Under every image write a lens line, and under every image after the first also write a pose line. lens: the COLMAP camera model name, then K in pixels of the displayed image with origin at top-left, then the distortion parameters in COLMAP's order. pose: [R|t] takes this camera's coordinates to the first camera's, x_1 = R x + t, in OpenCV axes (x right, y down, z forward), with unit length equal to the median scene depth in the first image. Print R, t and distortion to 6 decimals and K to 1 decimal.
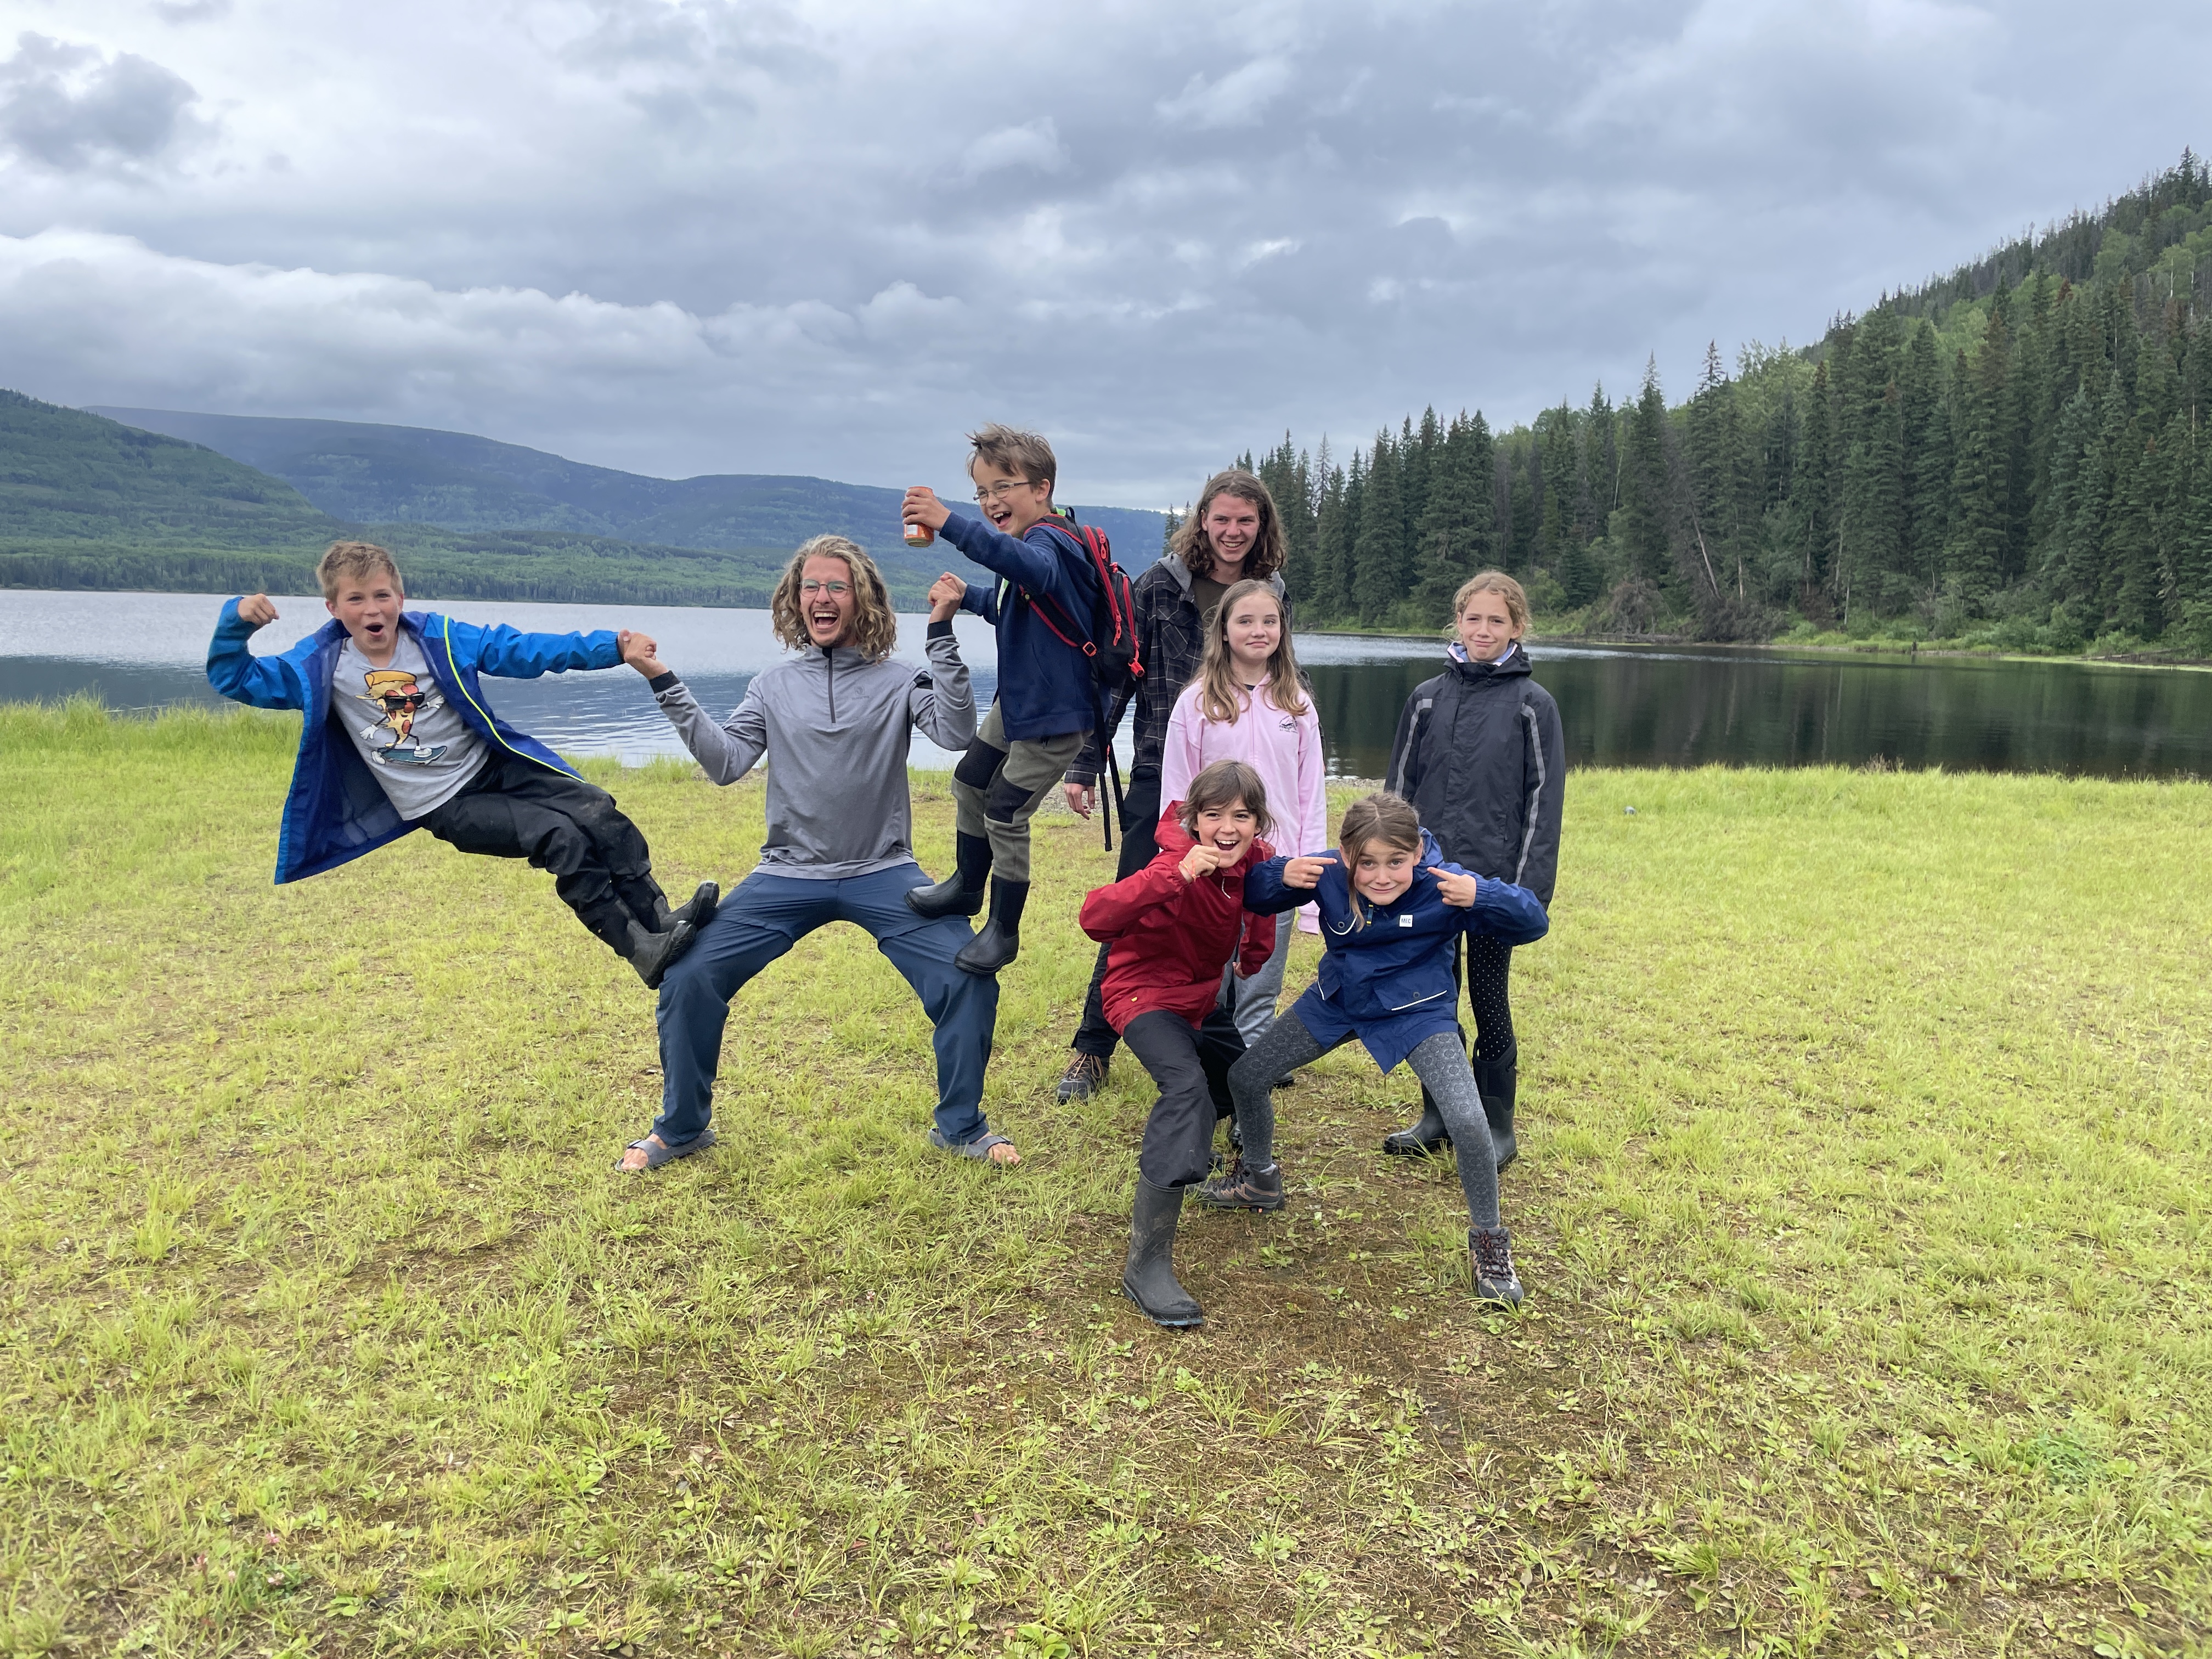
lens RADIAL K [[1654.8, 0, 1082.3], [0, 1654.8, 835.5], [0, 0, 1]] dist [0.078069, -0.113933]
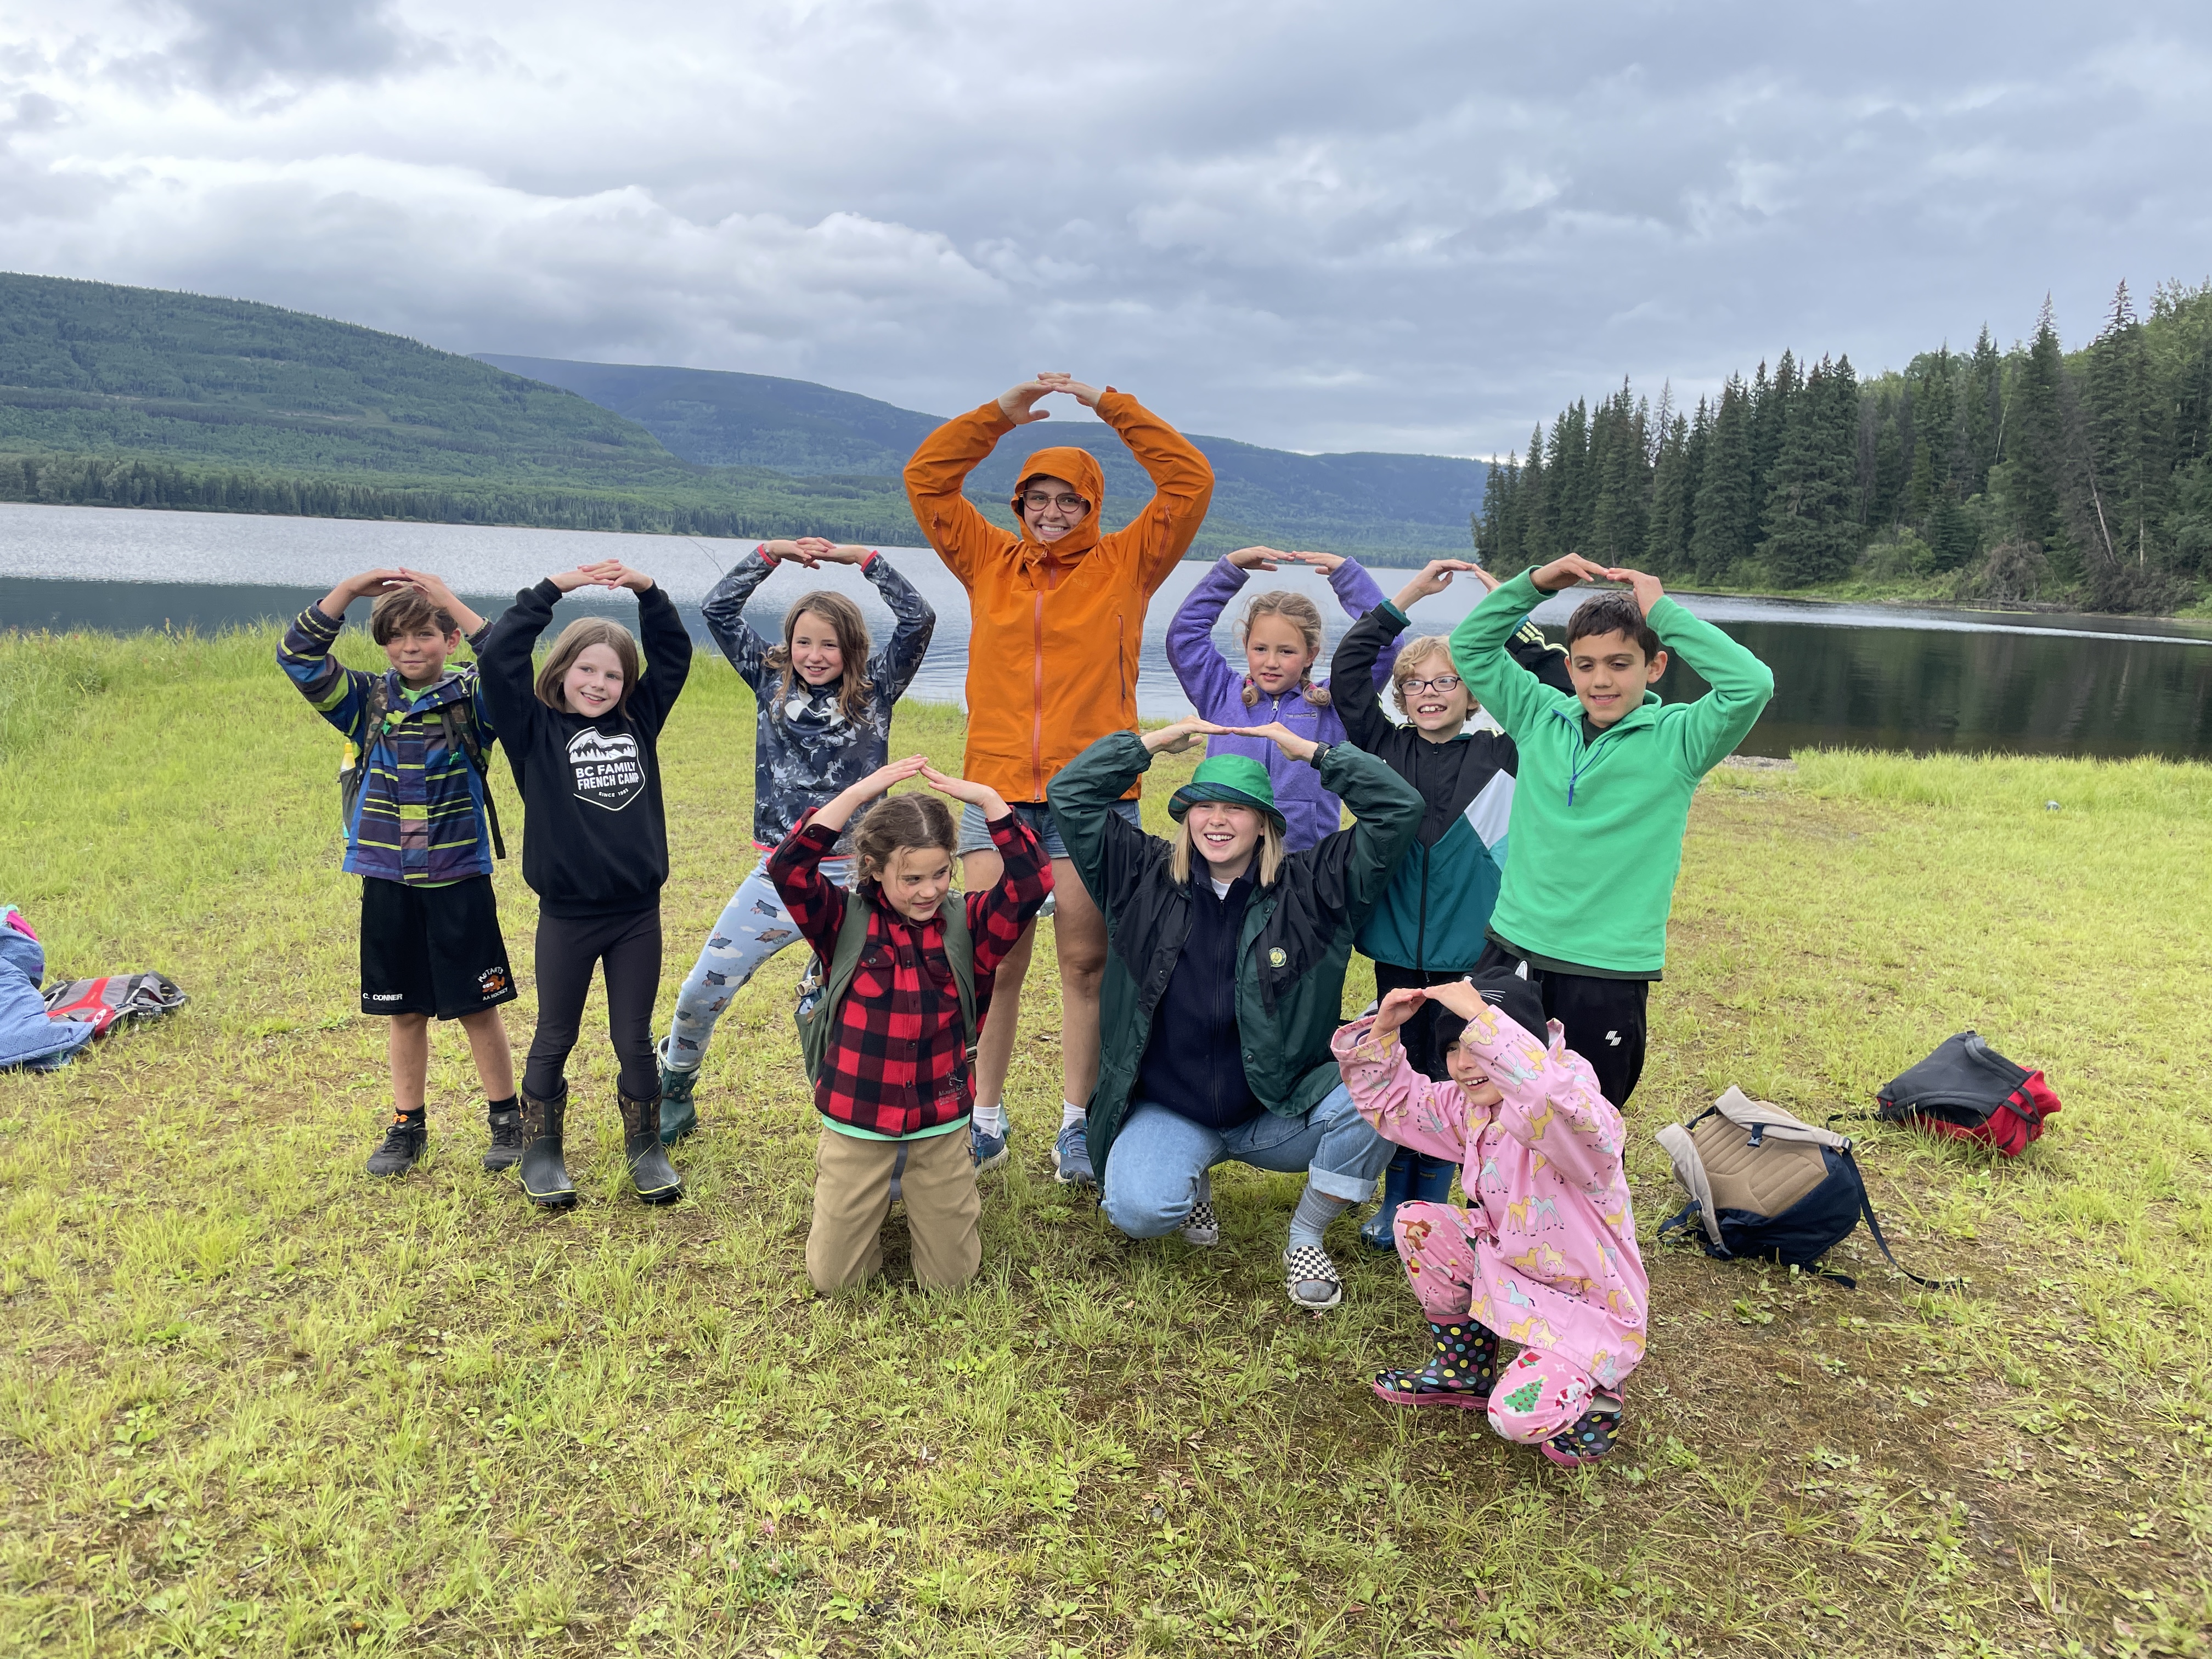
lens RADIAL K [[1656.9, 0, 1069.0], [0, 1656.9, 824.5], [0, 0, 1]] dist [0.063464, -0.089071]
pose [[0.981753, 0.051218, -0.183131, -0.001873], [-0.046809, 0.998502, 0.028317, -0.000379], [0.184307, -0.019228, 0.982681, 0.000882]]
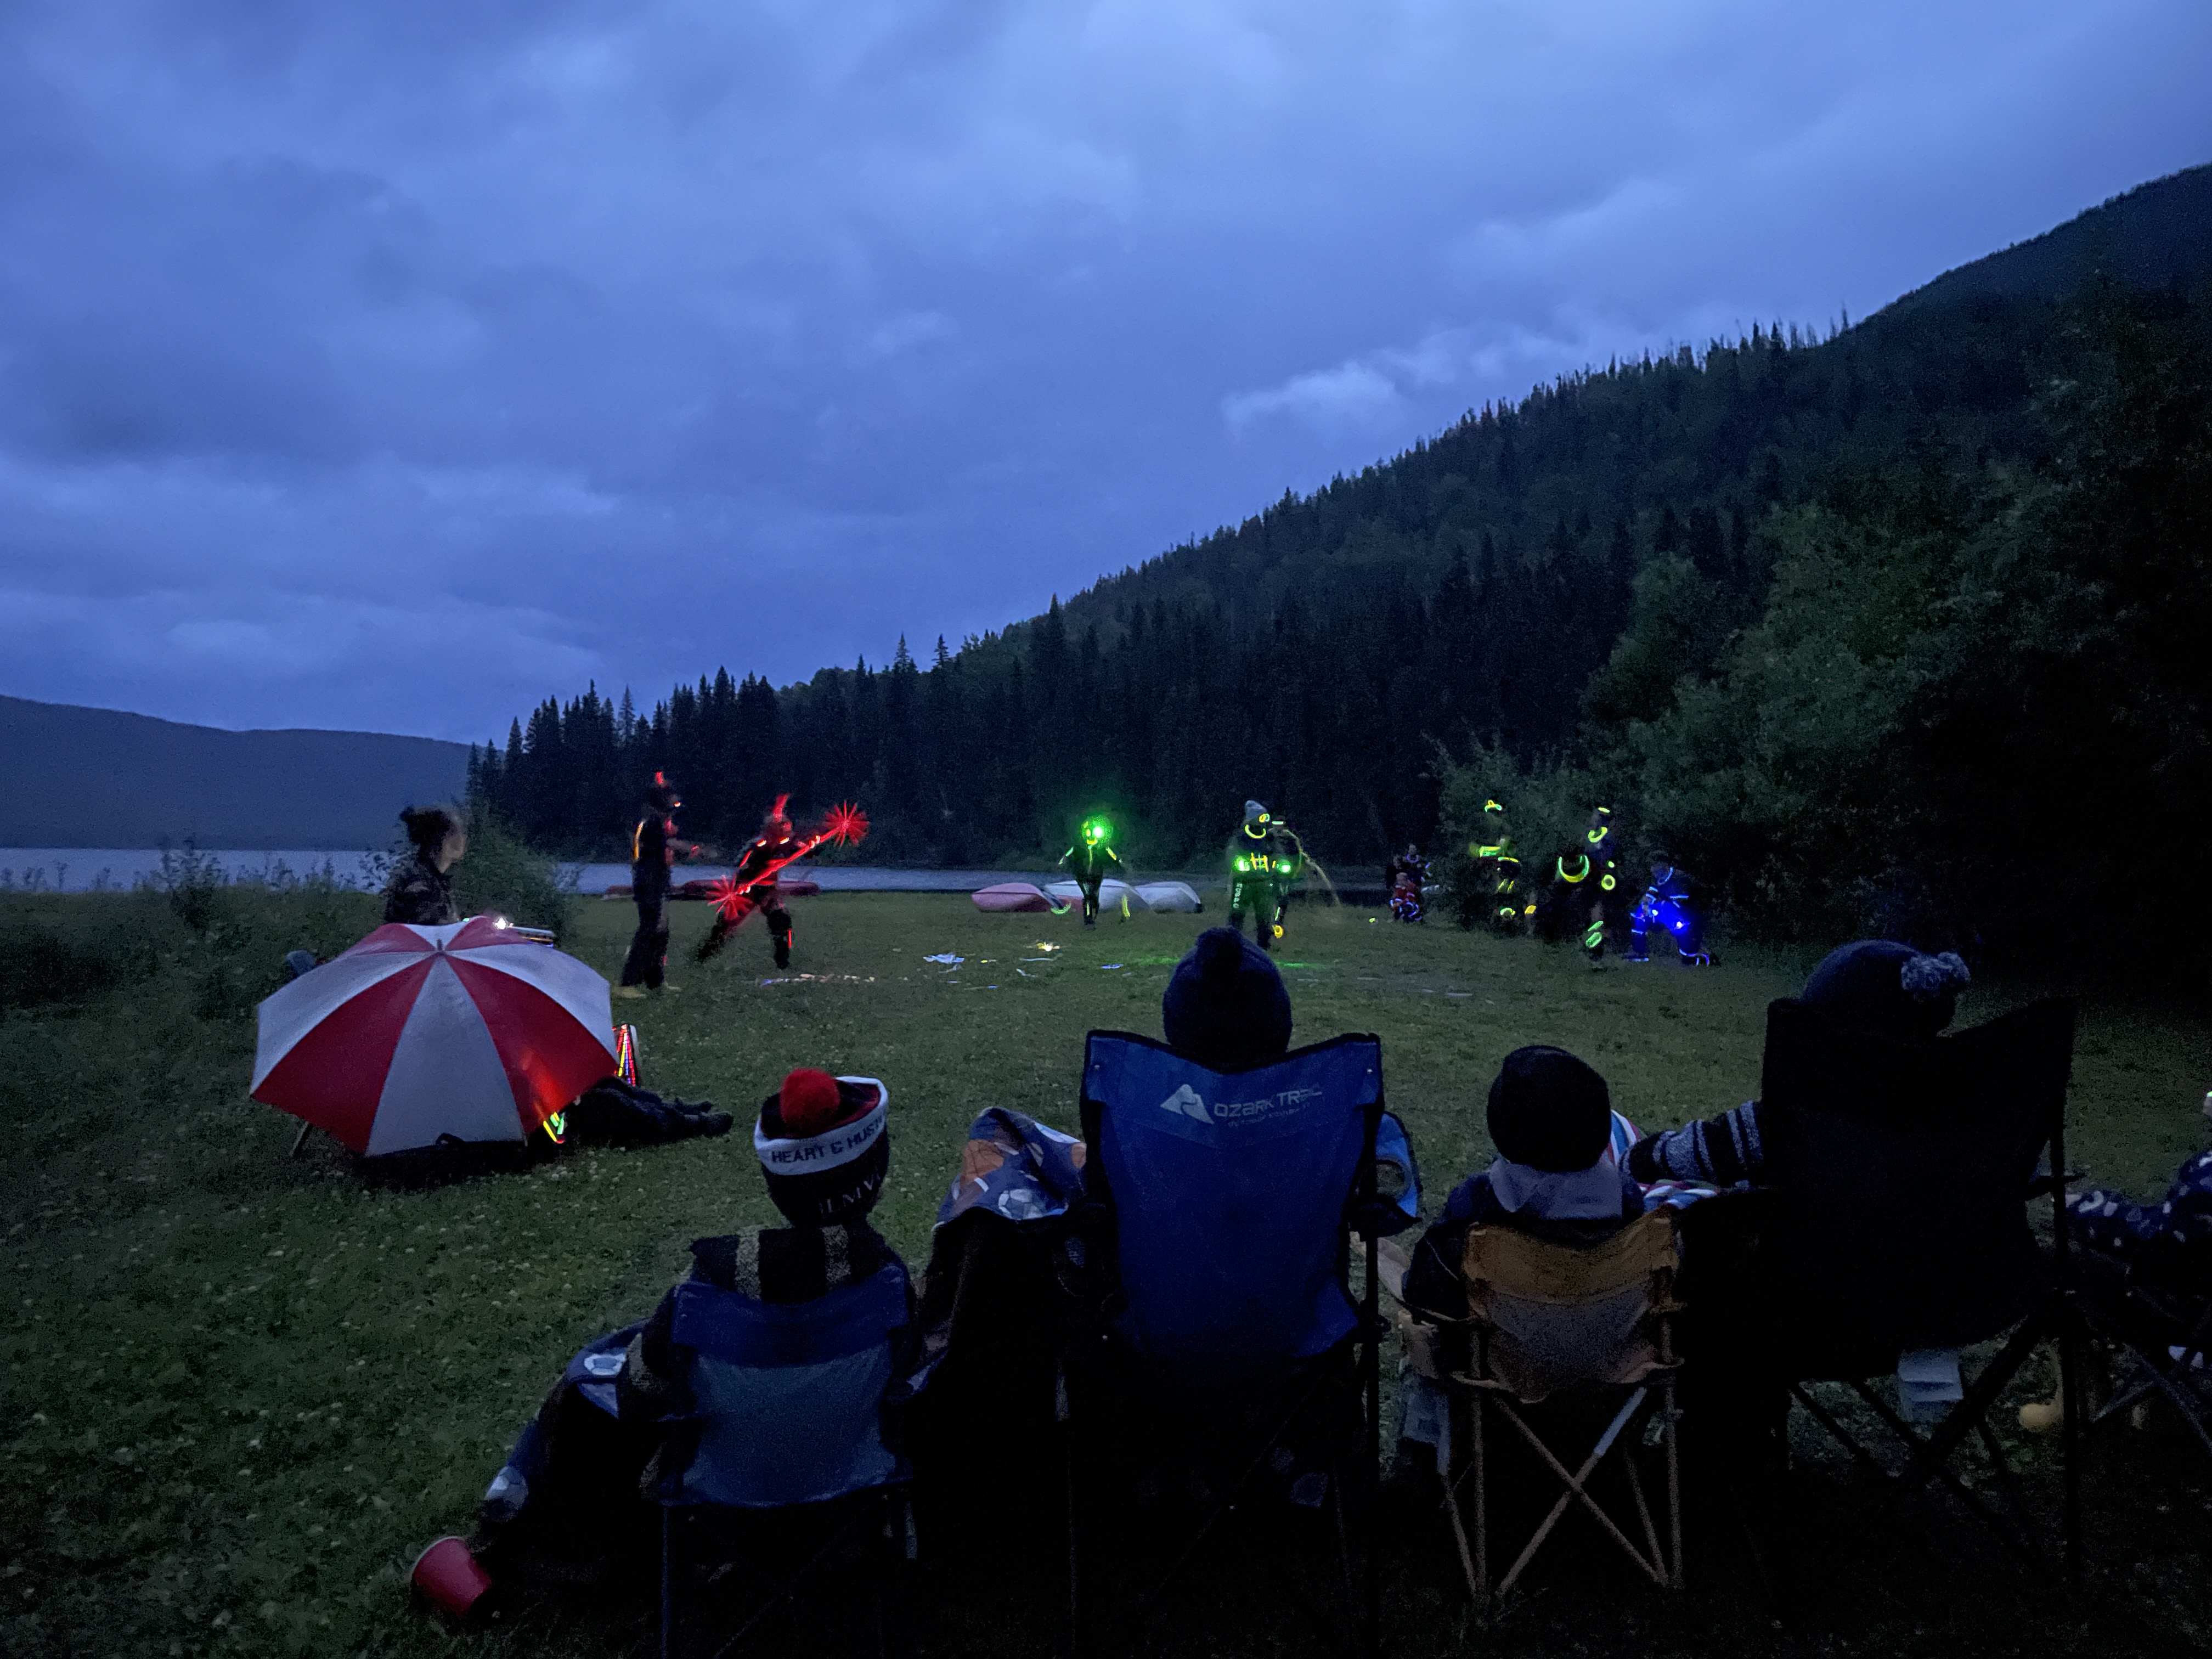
lens RADIAL K [[1655.2, 0, 1106.0], [0, 1655.2, 829.5], [0, 0, 1]] dist [0.057885, -0.095319]
pose [[0.910741, -0.011320, 0.412823, -0.034709], [0.068522, 0.989911, -0.124023, 0.021192], [-0.407254, 0.141240, 0.902328, -0.181927]]
